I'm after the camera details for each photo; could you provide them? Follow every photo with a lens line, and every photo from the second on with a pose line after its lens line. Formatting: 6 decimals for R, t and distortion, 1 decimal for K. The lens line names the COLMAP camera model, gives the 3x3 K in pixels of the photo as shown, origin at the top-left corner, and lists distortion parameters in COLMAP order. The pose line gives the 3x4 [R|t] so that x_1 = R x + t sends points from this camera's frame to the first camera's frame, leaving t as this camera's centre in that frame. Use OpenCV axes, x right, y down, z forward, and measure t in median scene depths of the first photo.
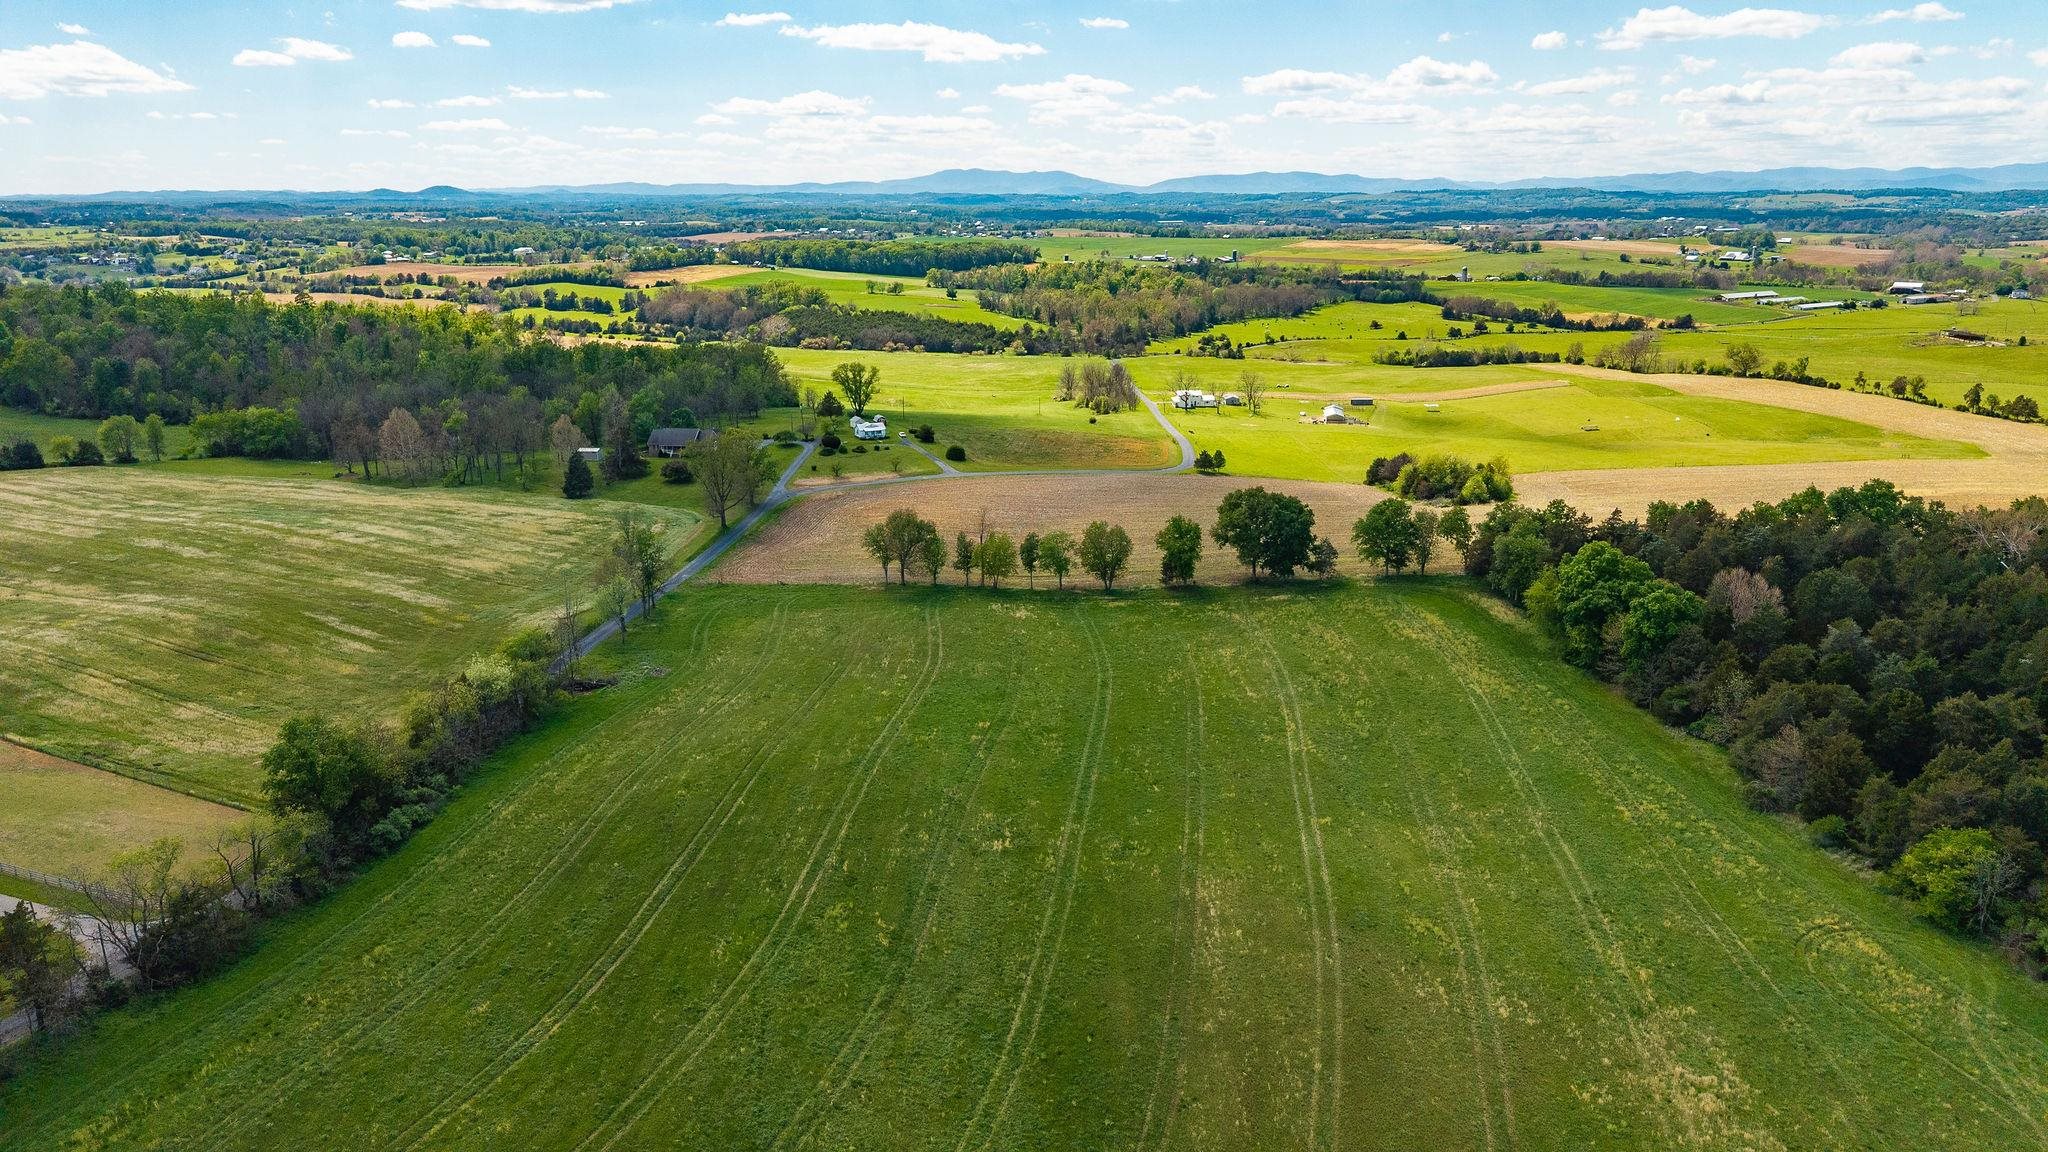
lens RADIAL K [[1367.5, 0, 1033.3], [0, 1367.5, 584.8], [0, 0, 1]] dist [0.036818, -0.040750]
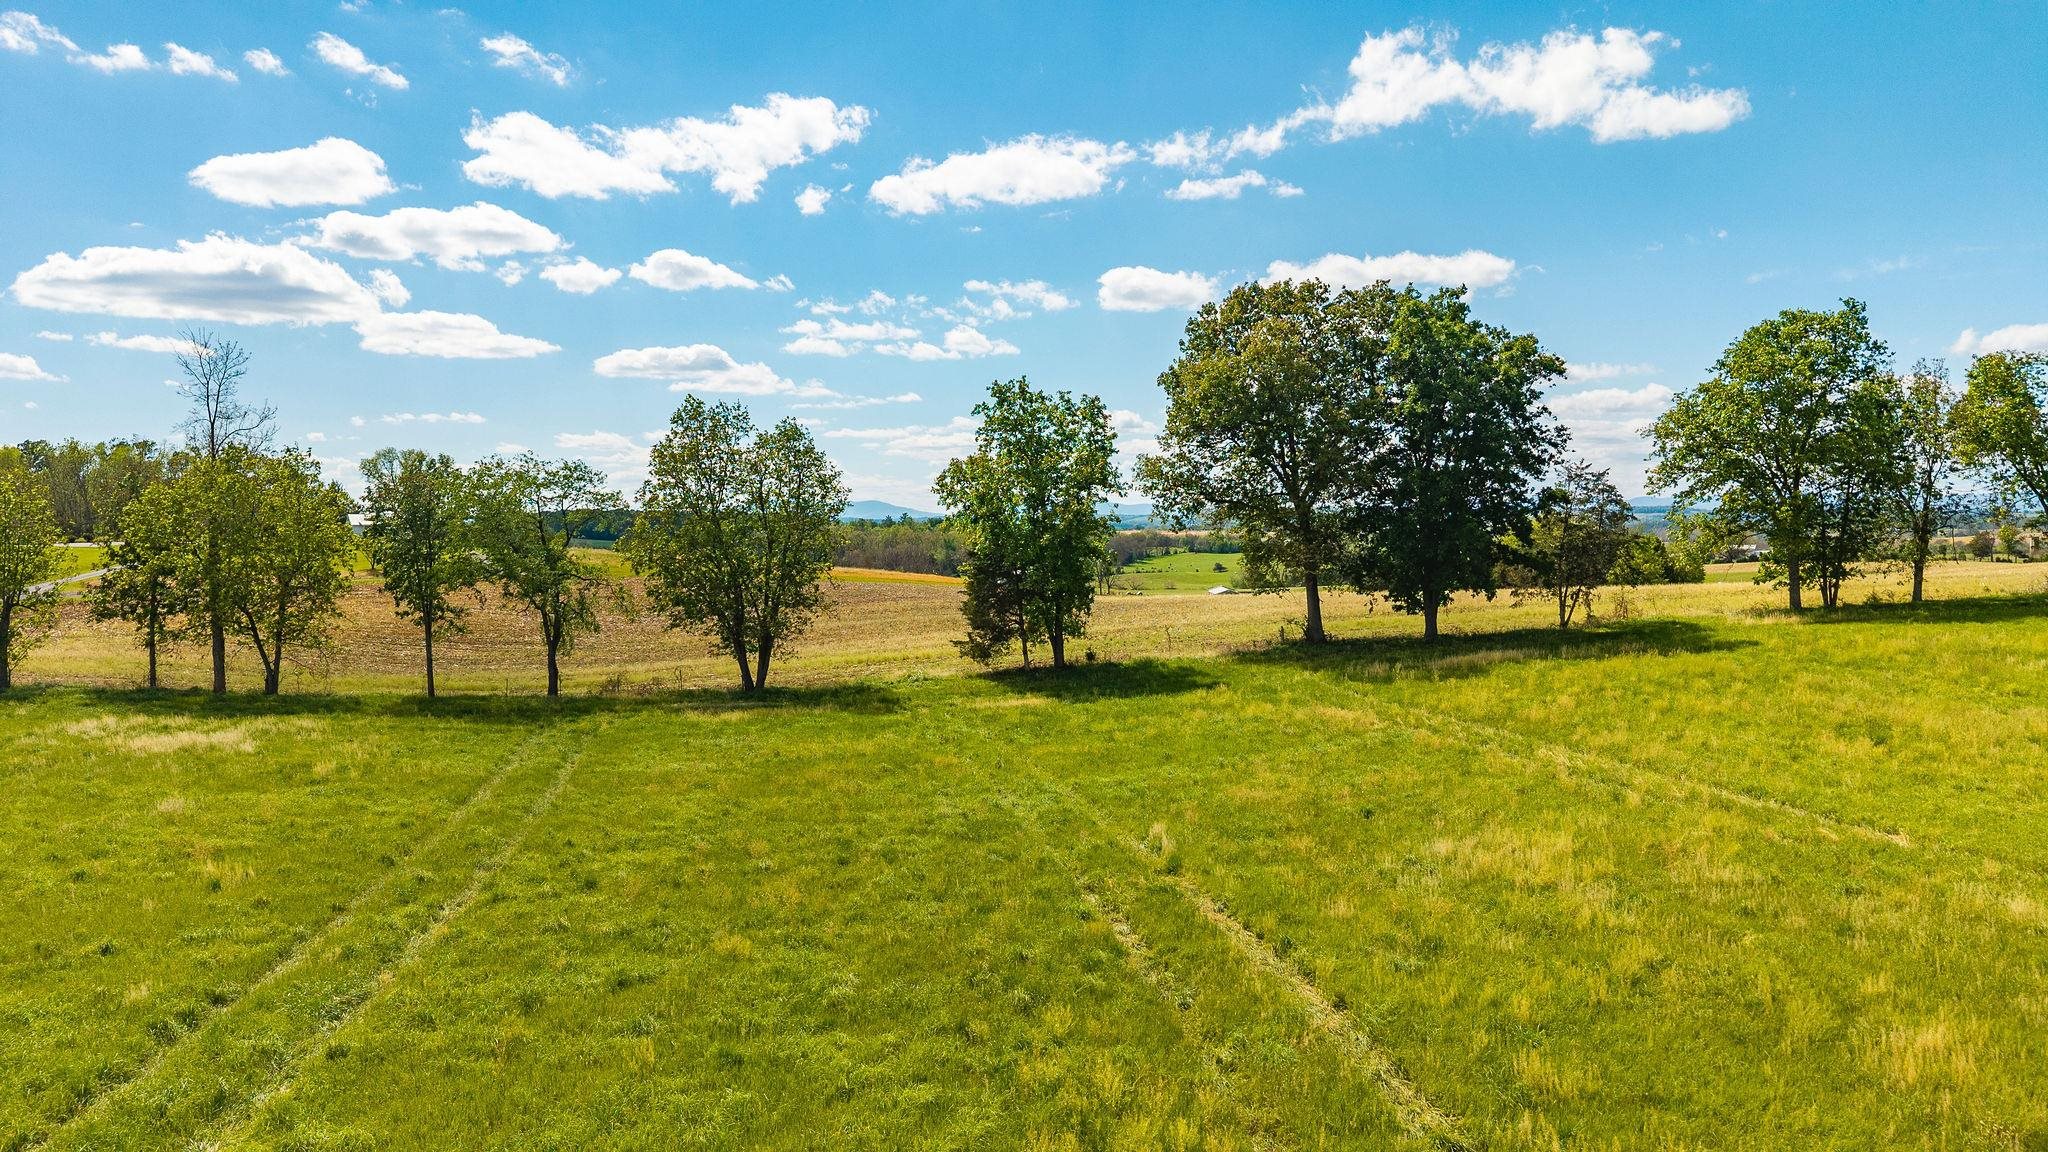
lens RADIAL K [[1362.4, 0, 1024.7], [0, 1362.4, 495.8], [0, 0, 1]] dist [0.024332, -0.030217]
pose [[0.992214, -0.000892, 0.124542, 0.073615], [0.037179, 0.956502, -0.289348, 0.043702], [-0.118866, 0.291726, 0.949087, 0.751712]]
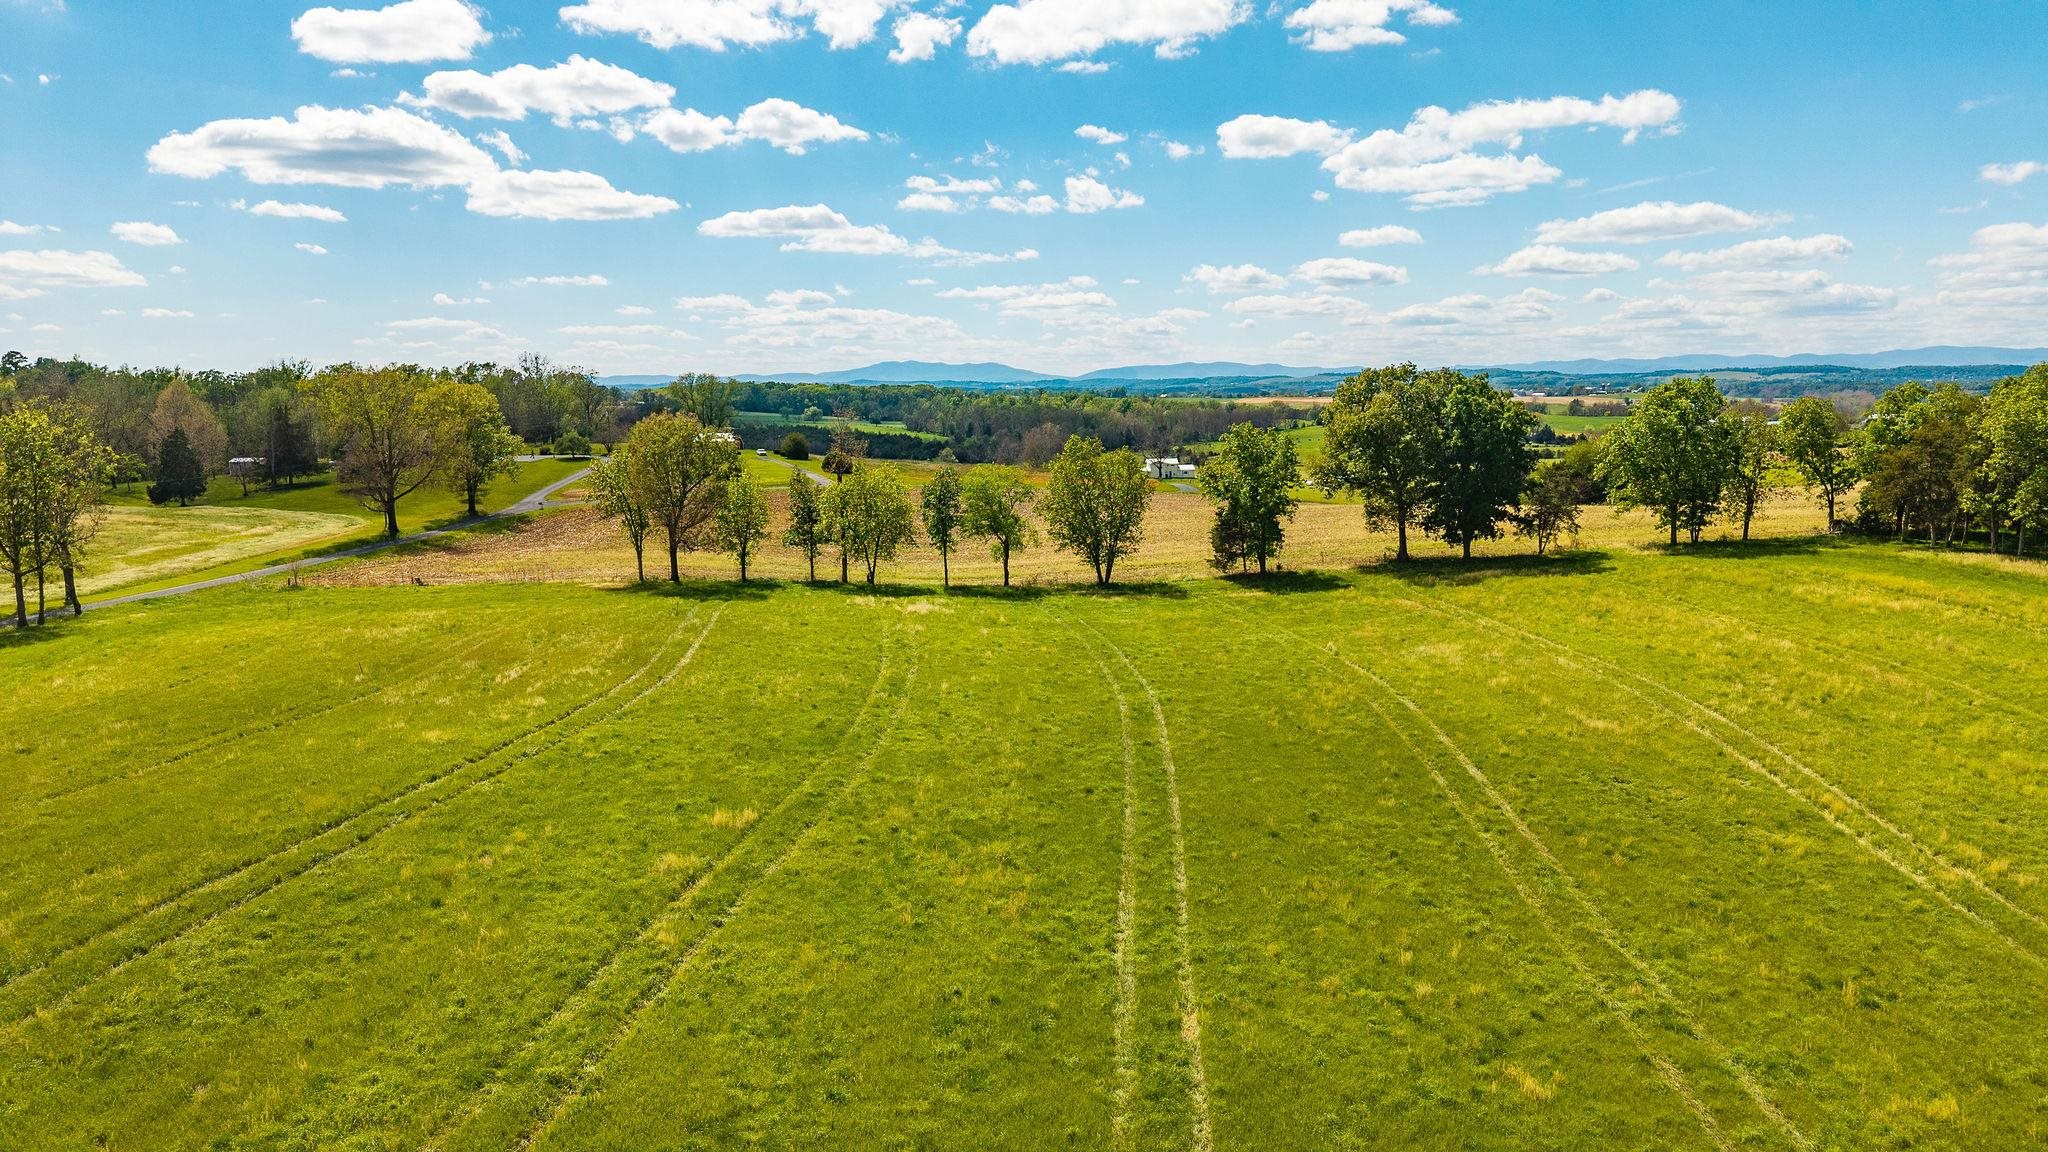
lens RADIAL K [[1367.8, 0, 1024.0], [0, 1367.8, 577.4], [0, 0, 1]] dist [0.033539, -0.039876]
pose [[0.999178, -0.012635, 0.038530, 0.007694], [0.017766, 0.990568, -0.135867, 0.066969], [-0.036449, 0.136440, 0.989978, 0.522821]]
